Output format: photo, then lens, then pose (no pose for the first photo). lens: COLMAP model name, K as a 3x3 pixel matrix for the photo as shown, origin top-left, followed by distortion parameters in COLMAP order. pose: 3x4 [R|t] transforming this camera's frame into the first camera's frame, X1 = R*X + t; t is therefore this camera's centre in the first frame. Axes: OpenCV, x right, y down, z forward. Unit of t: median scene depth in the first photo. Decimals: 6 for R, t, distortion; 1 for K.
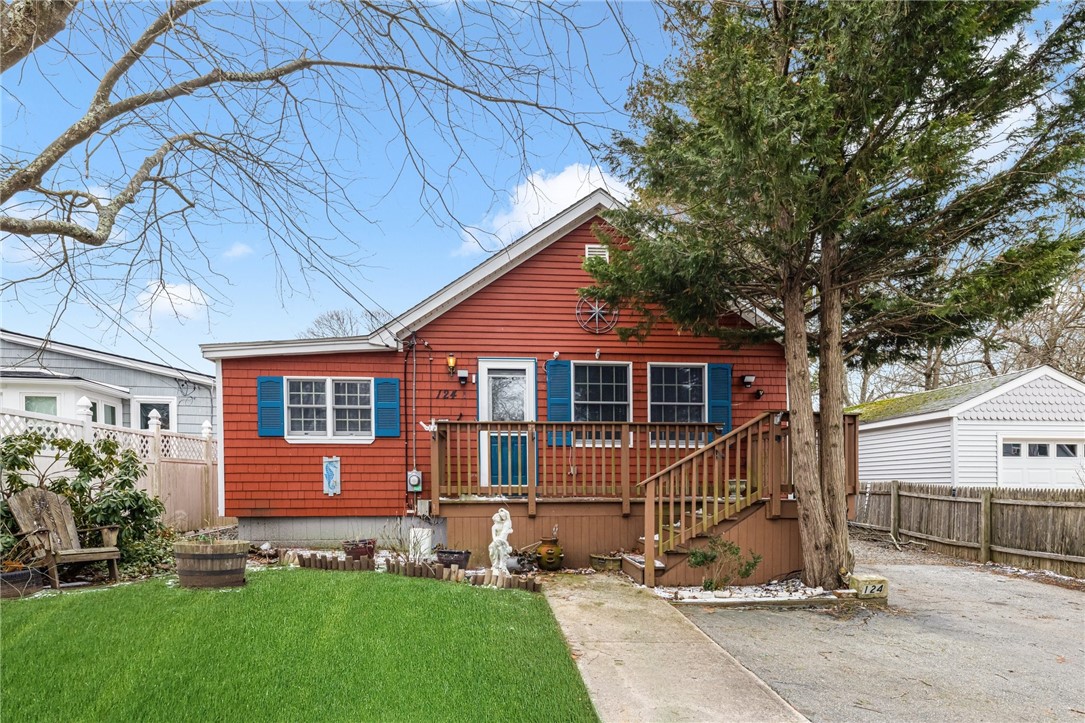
lens RADIAL K [[651.1, 0, 542.5], [0, 651.1, 361.5], [0, 0, 1]] dist [0.003871, -0.001470]
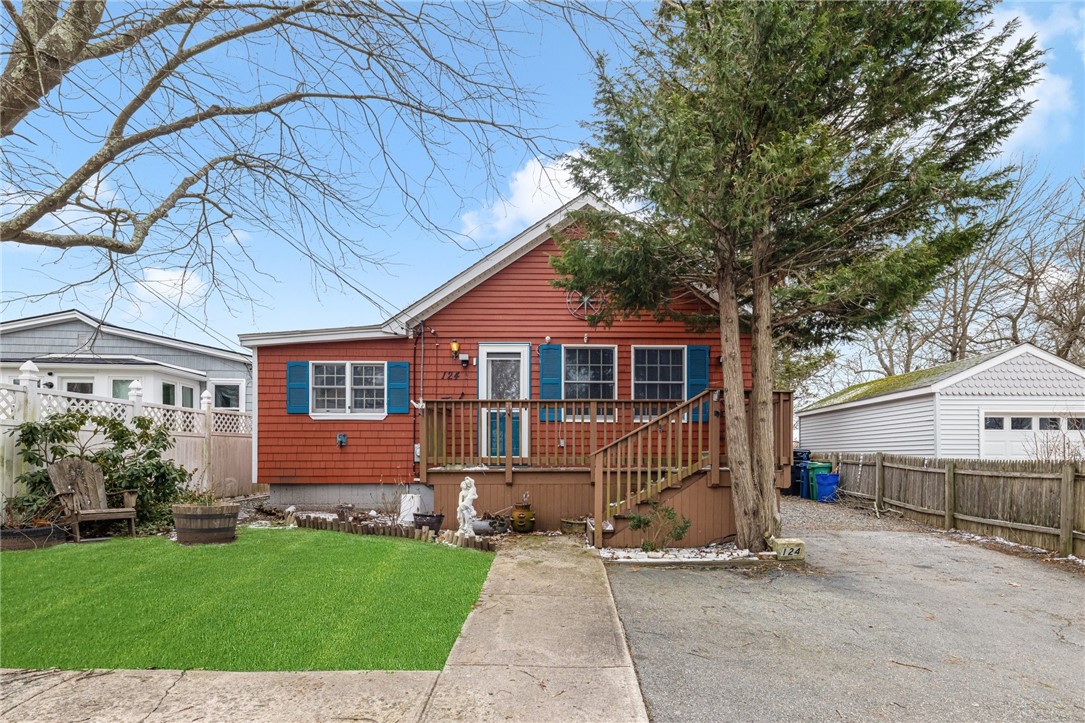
lens RADIAL K [[595.2, 0, 573.8], [0, 595.2, 332.3], [0, 0, 1]] dist [-0.002046, 0.000670]
pose [[0.997597, -0.013123, -0.068029, 0.144012], [0.011854, 0.999749, -0.019026, -0.002686], [0.068261, 0.018174, 0.997502, -0.018087]]
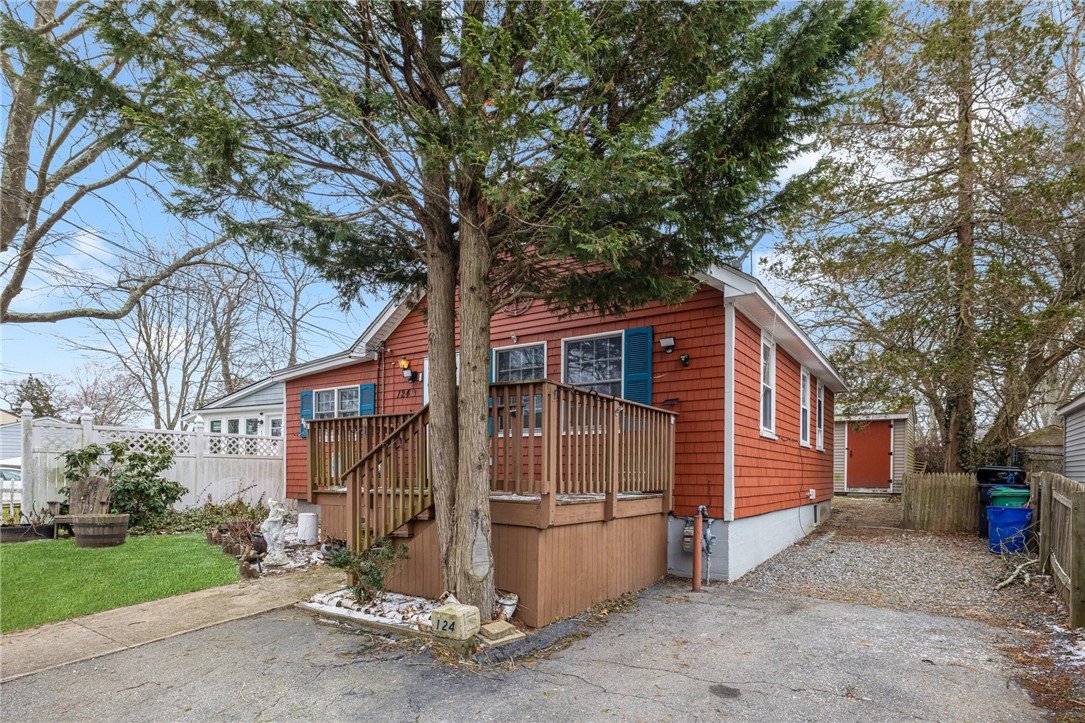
lens RADIAL K [[580.3, 0, 542.5], [0, 580.3, 361.5], [0, 0, 1]] dist [0.000098, -0.000191]
pose [[0.783849, -0.116746, -0.609878, 0.674281], [0.110382, 0.992722, -0.048163, 0.072991], [0.611062, -0.029567, 0.791031, 0.386427]]
